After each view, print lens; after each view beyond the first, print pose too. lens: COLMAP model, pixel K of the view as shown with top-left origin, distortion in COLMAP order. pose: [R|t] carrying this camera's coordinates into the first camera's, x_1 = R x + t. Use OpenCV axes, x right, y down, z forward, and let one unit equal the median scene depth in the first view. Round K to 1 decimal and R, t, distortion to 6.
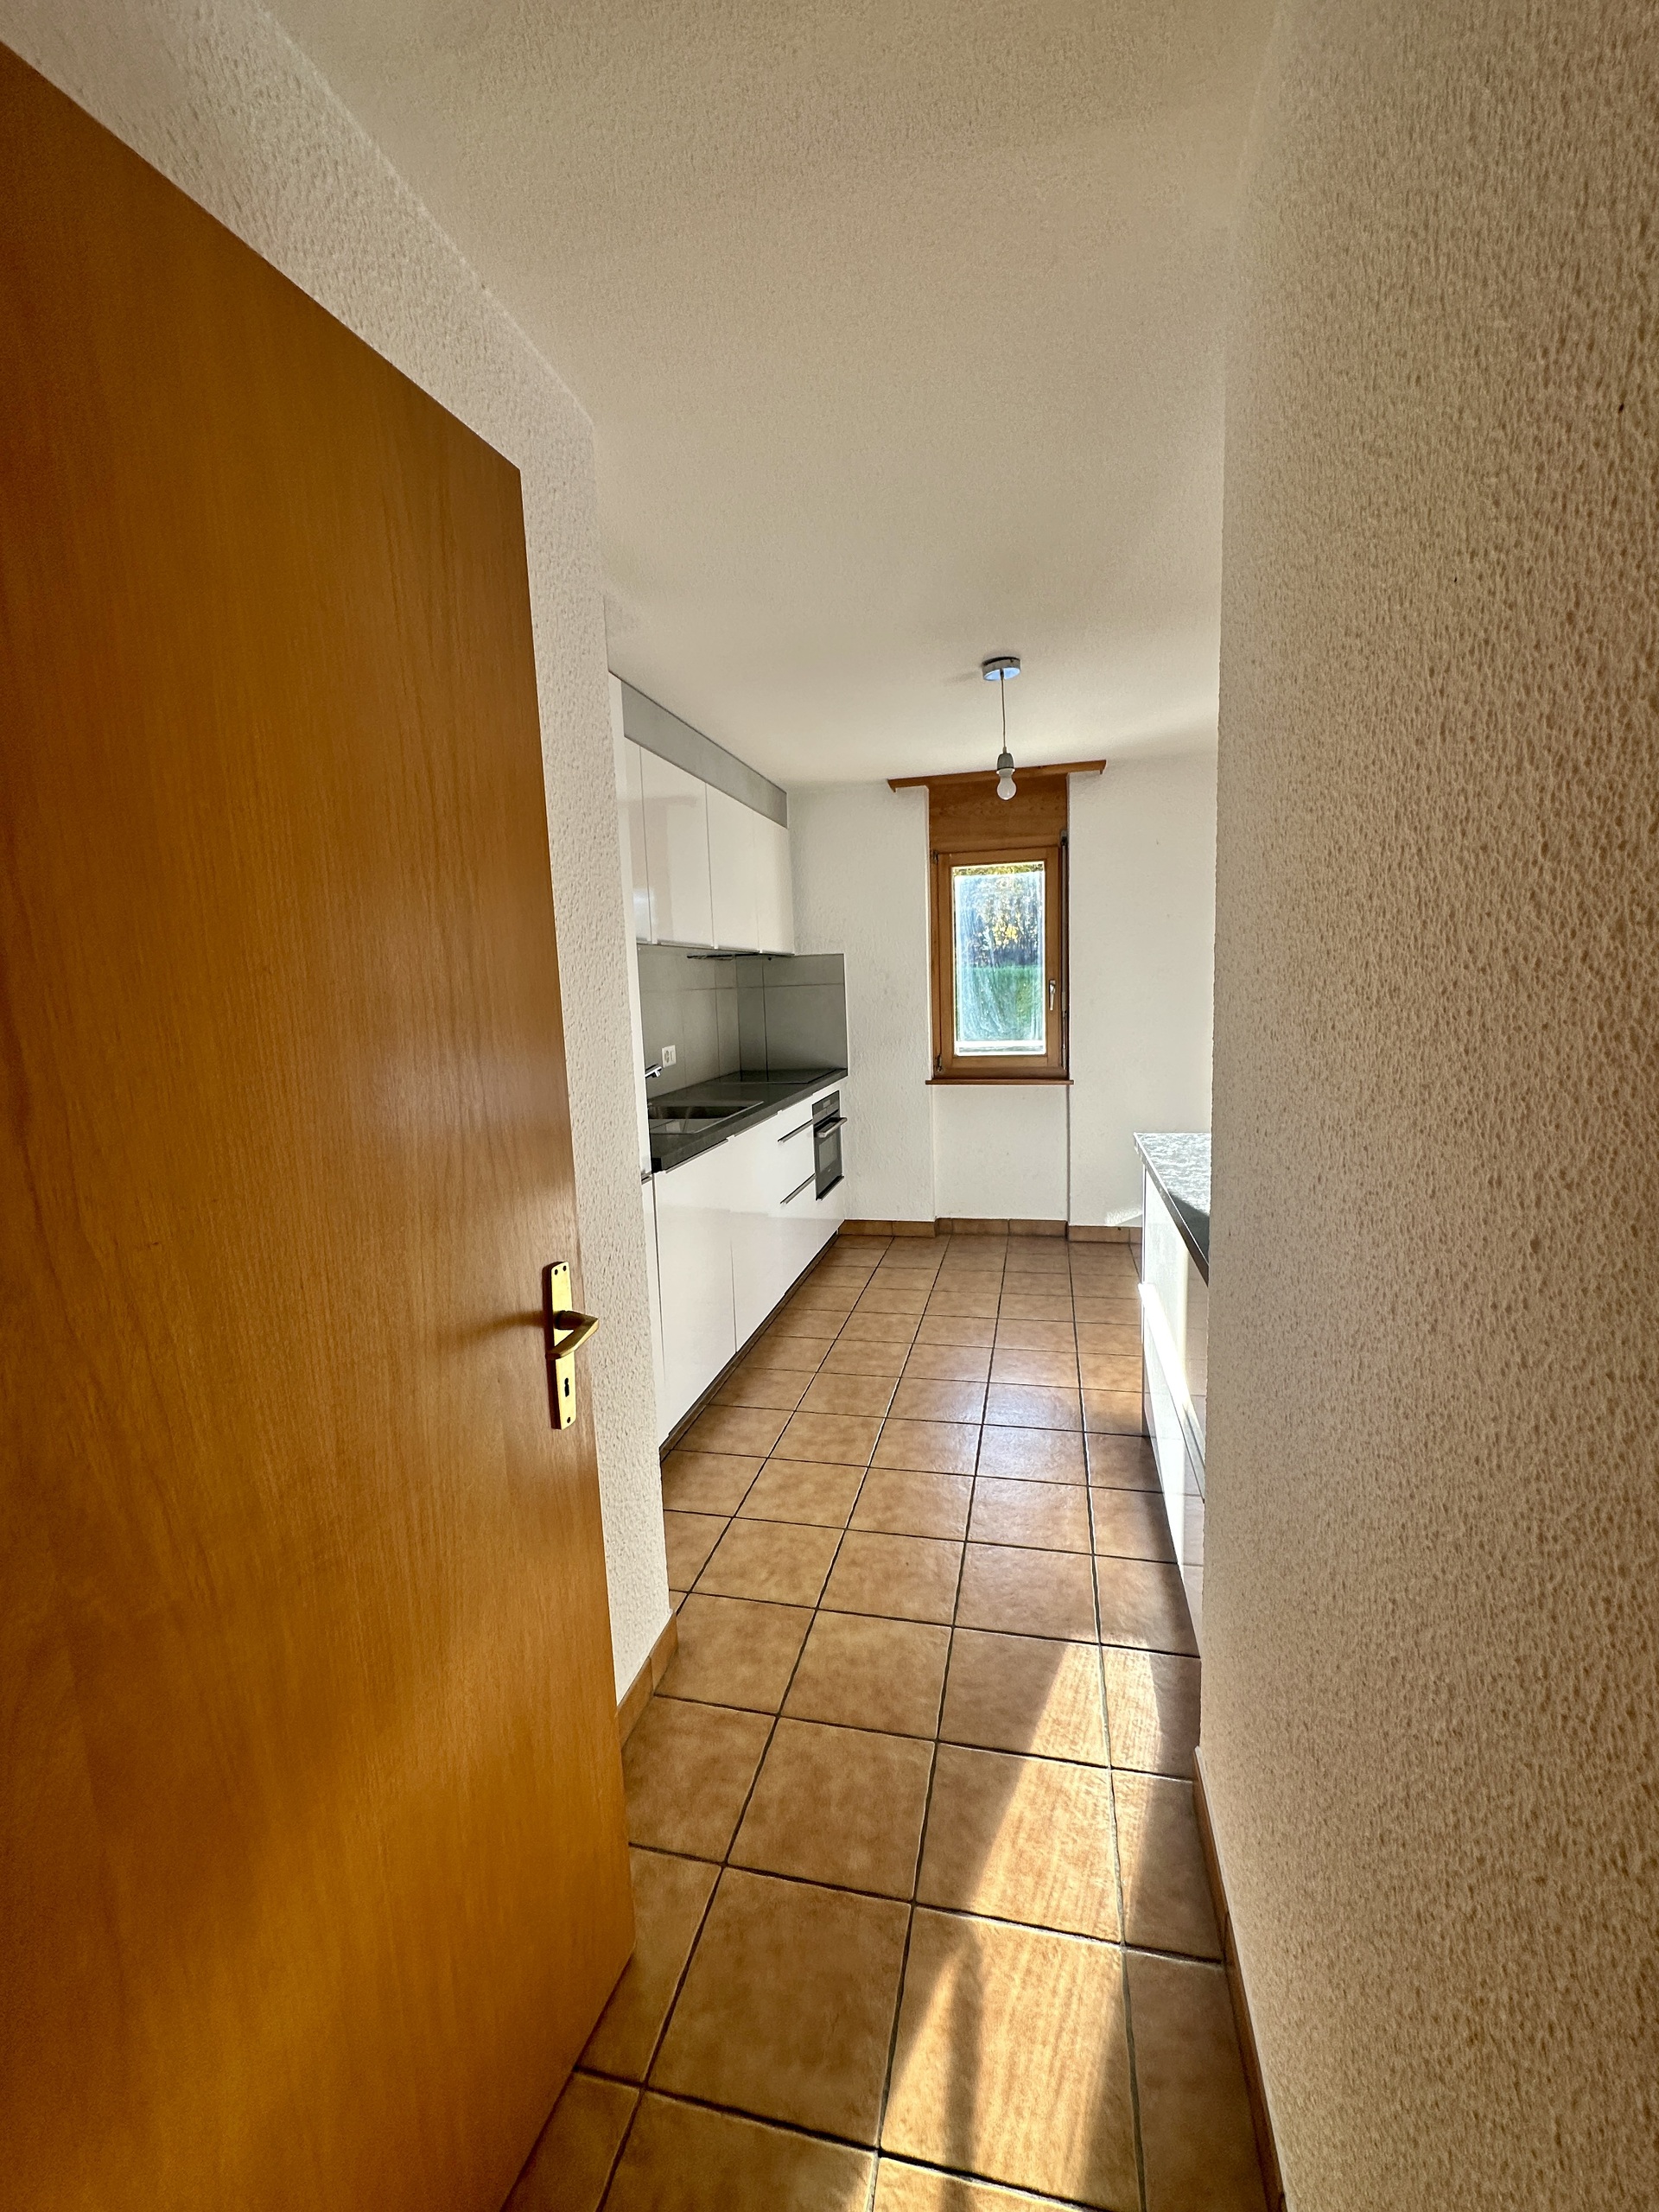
lens RADIAL K [[905.1, 0, 828.2], [0, 905.1, 1100.4], [0, 0, 1]] dist [-0.003361, 0.000648]
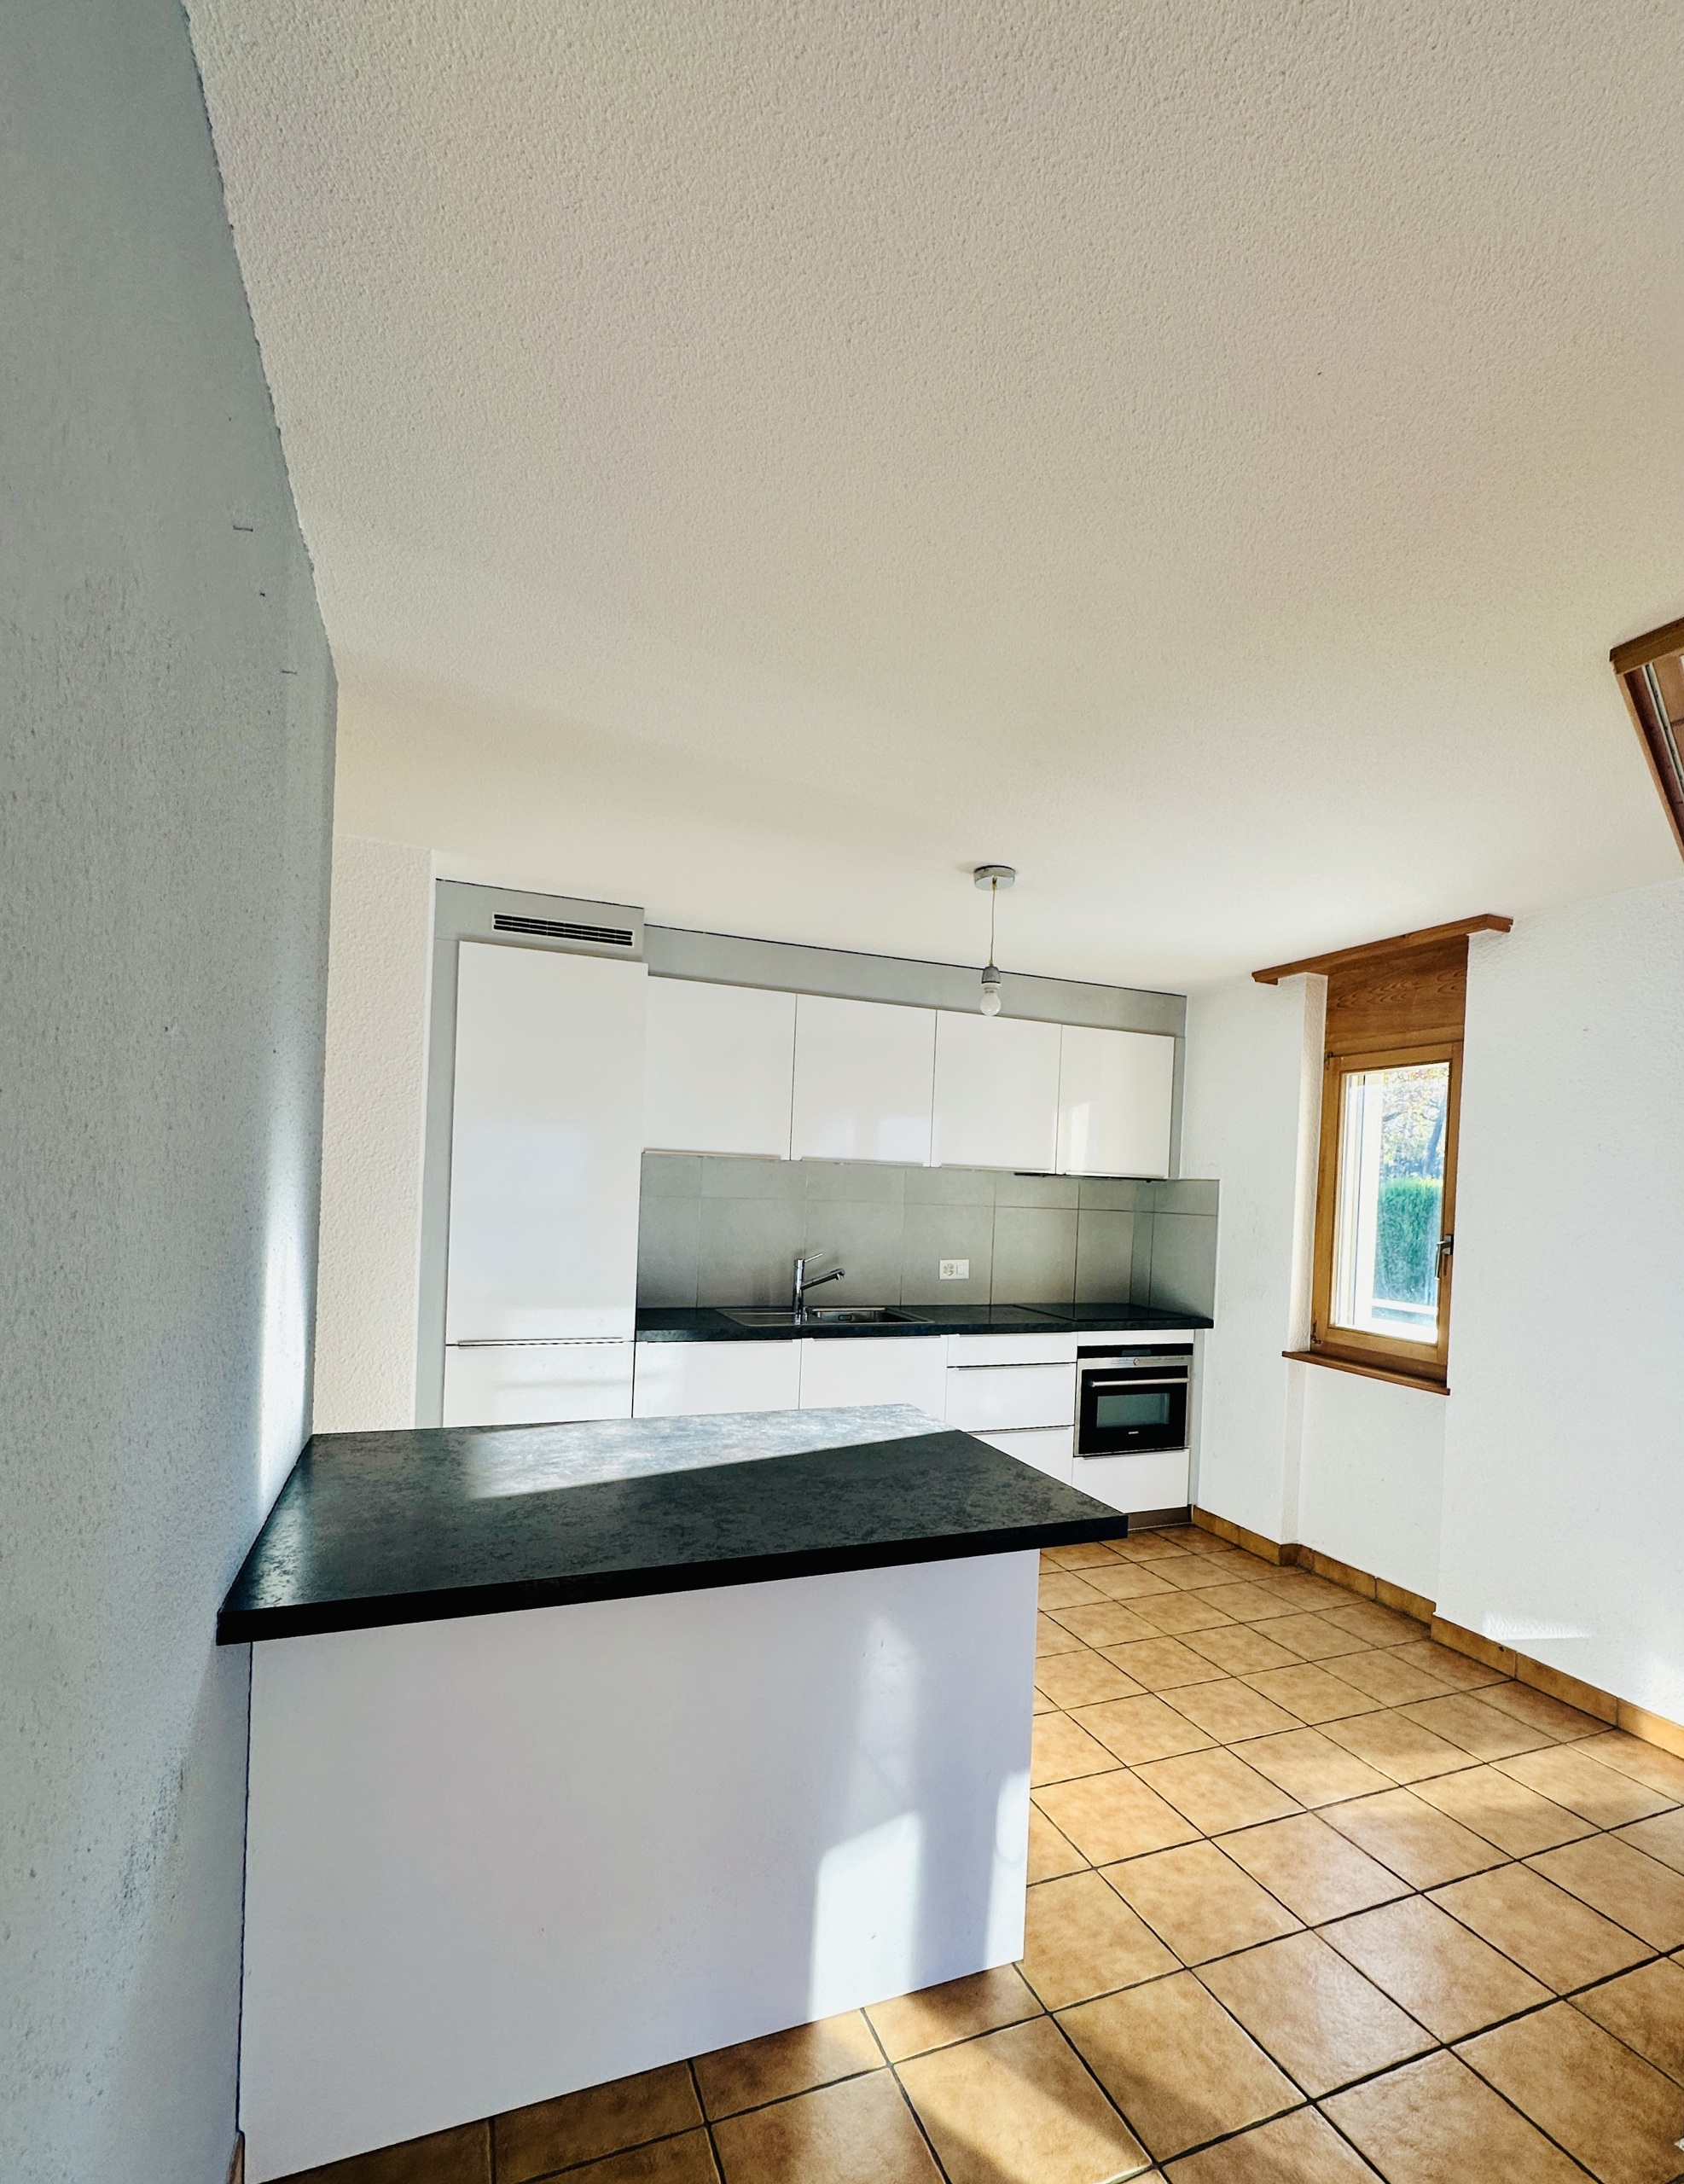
lens RADIAL K [[1027.2, 0, 889.4], [0, 1027.2, 1203.6], [0, 0, 1]] dist [0.000988, 0.000204]
pose [[0.591922, 0.072764, -0.802704, 0.605679], [-0.161473, 0.986431, -0.029654, -0.066824], [0.789655, 0.147168, 0.595640, 0.214572]]
